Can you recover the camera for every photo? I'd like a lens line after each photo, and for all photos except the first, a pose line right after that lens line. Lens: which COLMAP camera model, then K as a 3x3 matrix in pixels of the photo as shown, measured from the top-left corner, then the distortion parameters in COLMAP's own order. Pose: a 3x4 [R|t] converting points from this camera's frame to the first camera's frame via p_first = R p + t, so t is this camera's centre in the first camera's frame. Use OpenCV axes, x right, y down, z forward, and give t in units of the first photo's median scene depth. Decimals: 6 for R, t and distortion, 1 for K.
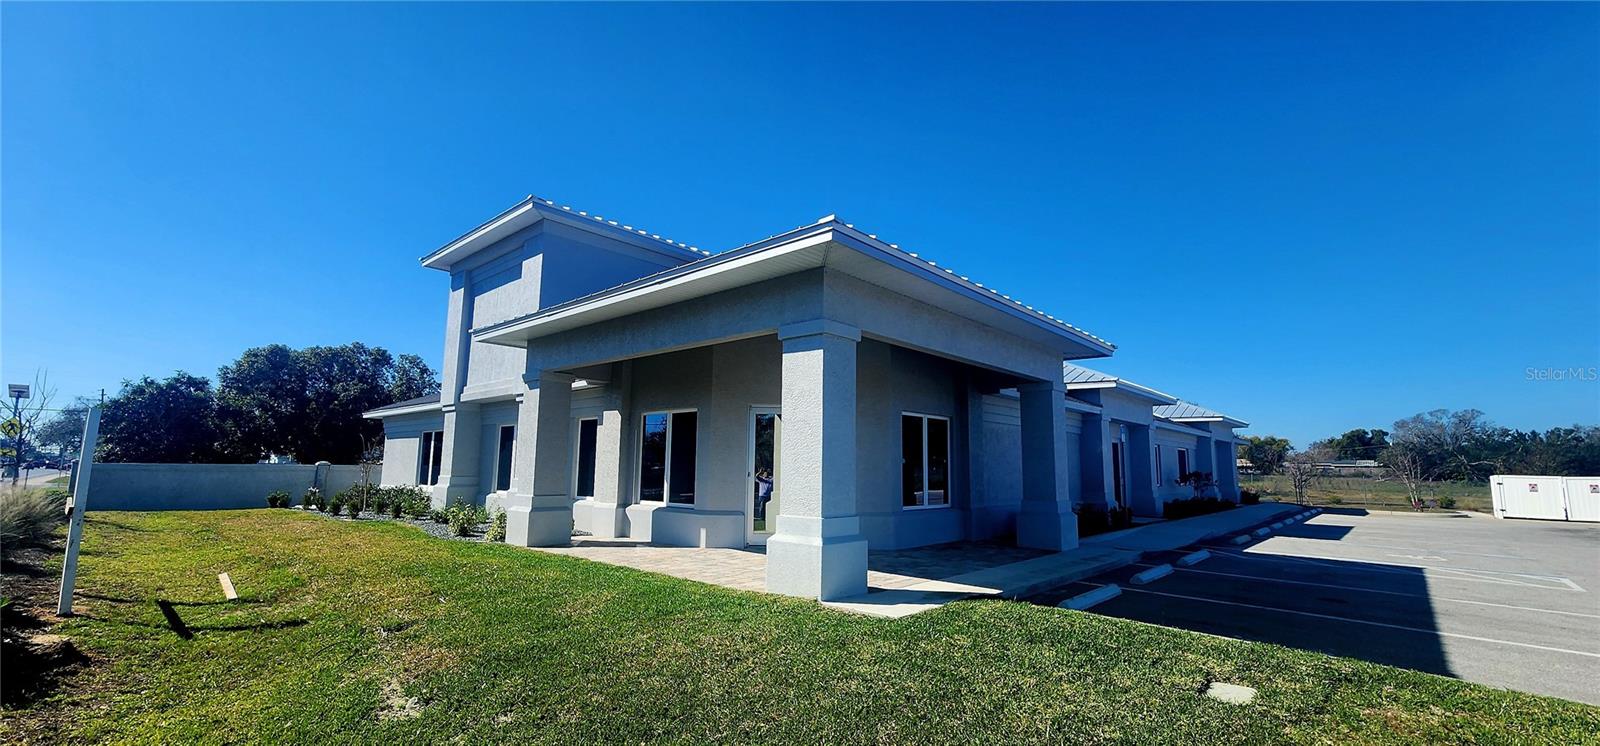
lens RADIAL K [[657.7, 0, 799.0], [0, 657.7, 379.6], [0, 0, 1]] dist [0.000427, 0.000378]
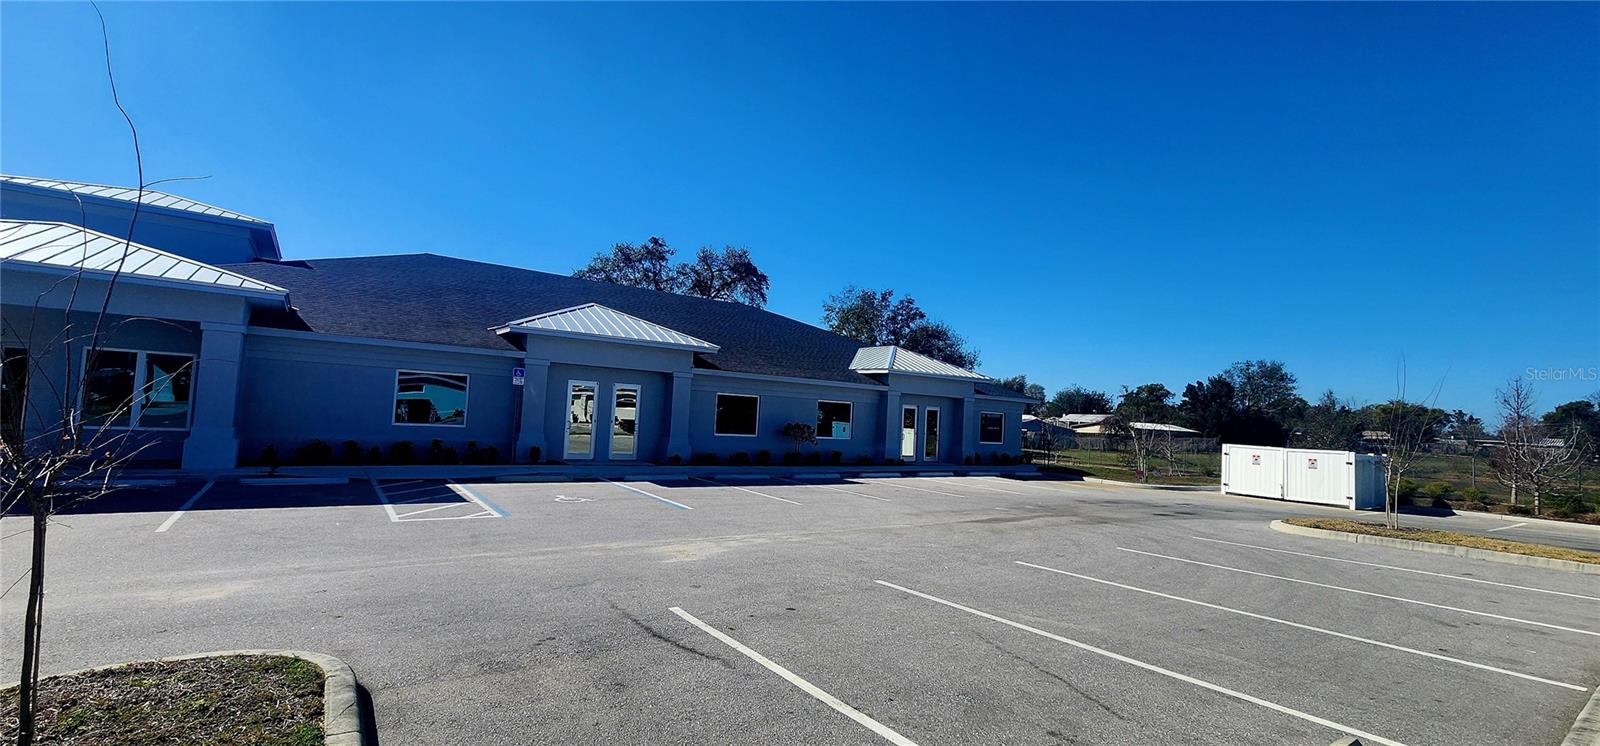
lens RADIAL K [[675.0, 0, 800.0], [0, 675.0, 373.0], [0, 0, 1]] dist [-0.000208, 0.000172]
pose [[0.976886, 0.021071, -0.212720, 0.699612], [-0.008351, 0.998132, 0.060521, 0.005336], [0.213598, -0.057346, 0.975237, 0.036134]]
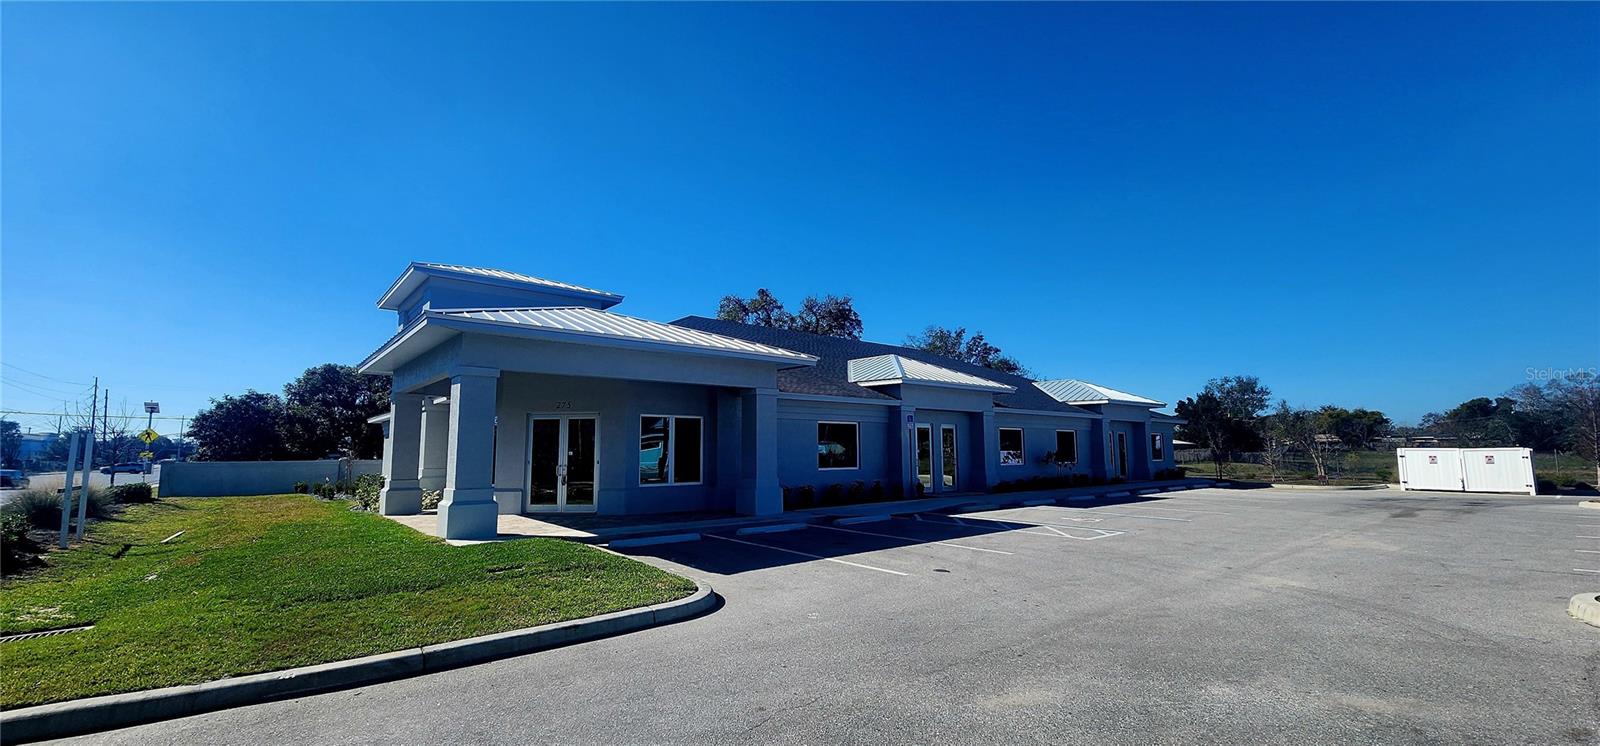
lens RADIAL K [[656.5, 0, 798.3], [0, 656.5, 381.3], [0, 0, 1]] dist [-0.000505, 0.001512]
pose [[0.990770, -0.035040, -0.130950, 0.272970], [0.038120, 0.999051, 0.021087, -0.014621], [0.130086, -0.025884, 0.991165, -0.123273]]
